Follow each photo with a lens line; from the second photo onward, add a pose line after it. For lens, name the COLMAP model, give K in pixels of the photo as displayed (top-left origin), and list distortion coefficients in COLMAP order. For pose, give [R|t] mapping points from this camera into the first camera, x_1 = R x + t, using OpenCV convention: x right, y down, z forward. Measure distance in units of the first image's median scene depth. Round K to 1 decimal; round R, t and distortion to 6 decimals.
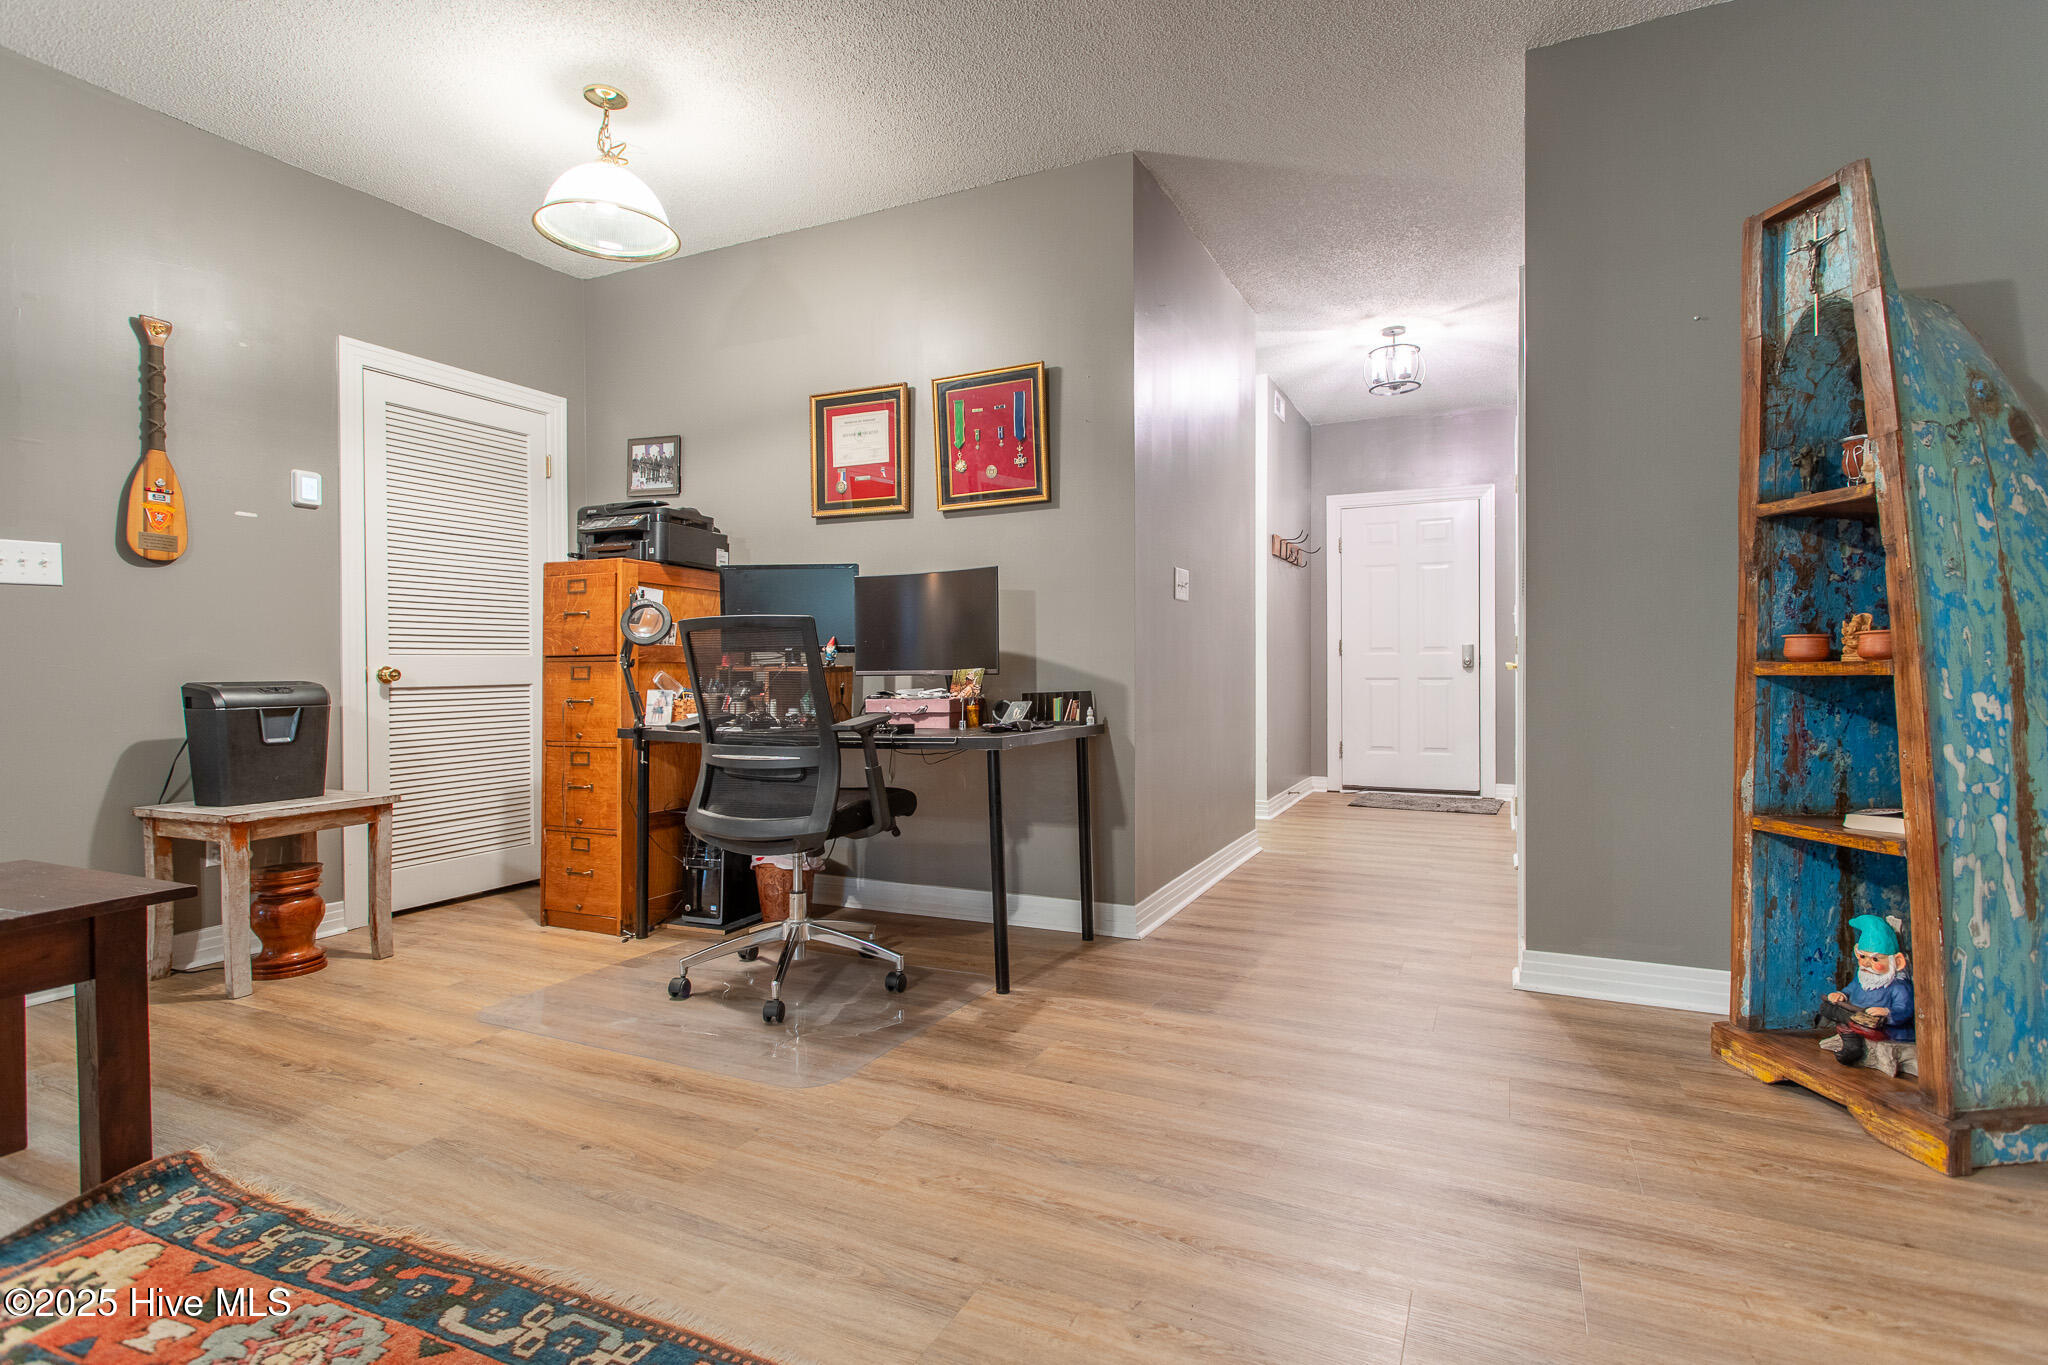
lens RADIAL K [[997.8, 0, 1021.3], [0, 997.8, 664.0], [0, 0, 1]] dist [0.001015, 0.000428]
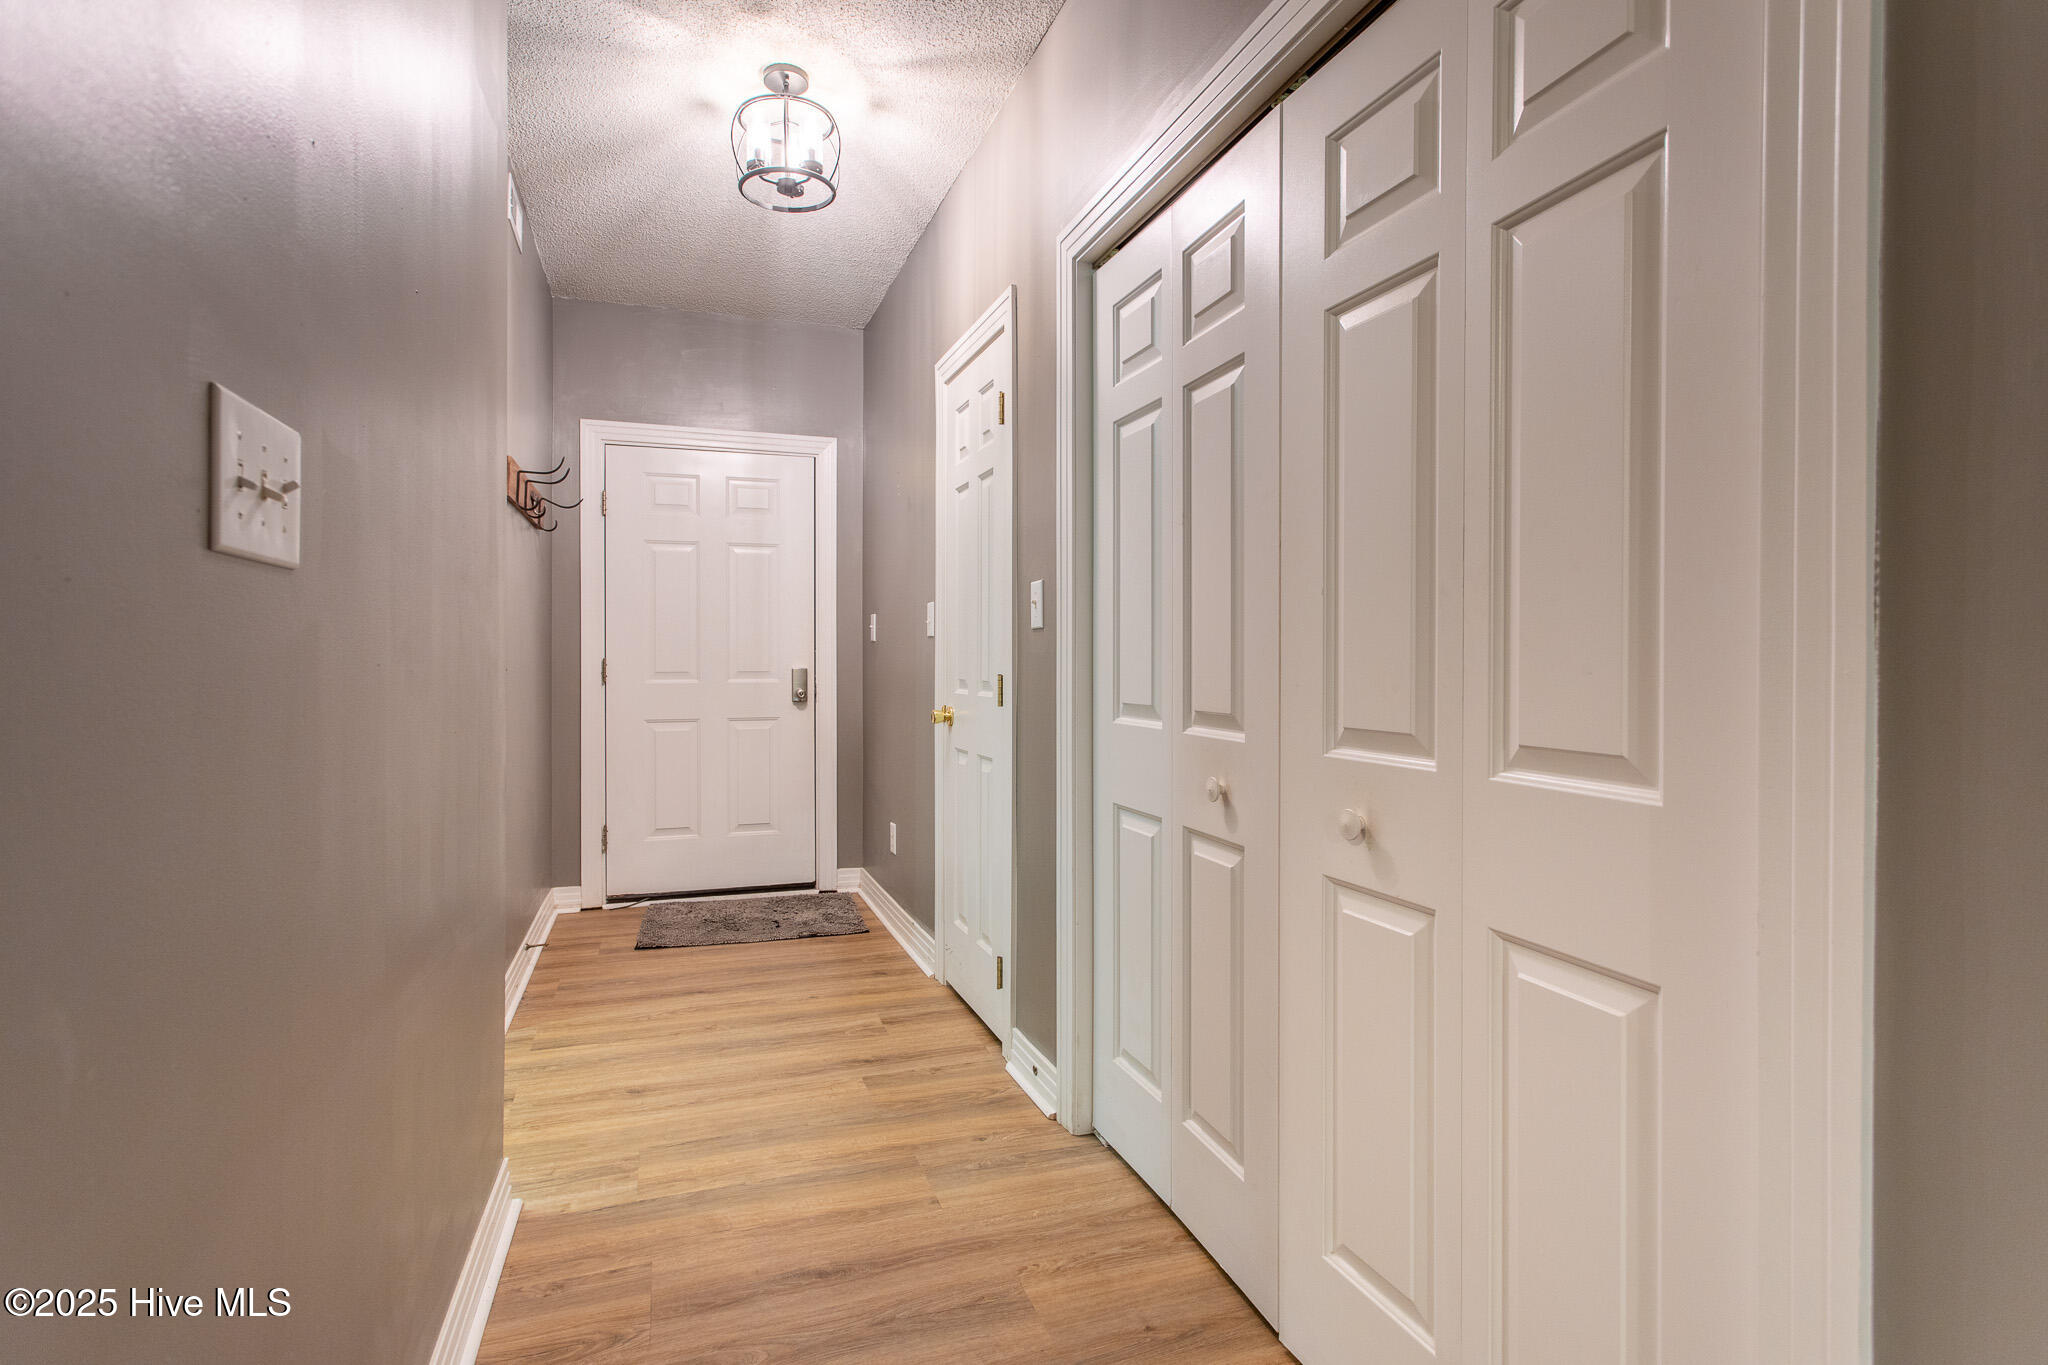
lens RADIAL K [[997.8, 0, 1021.3], [0, 997.8, 664.0], [0, 0, 1]] dist [0.001015, 0.000428]
pose [[0.705400, 0.006524, 0.708779, 0.070844], [-0.007834, 0.999968, -0.001409, -0.023009], [-0.708766, -0.004559, 0.705429, 0.412217]]
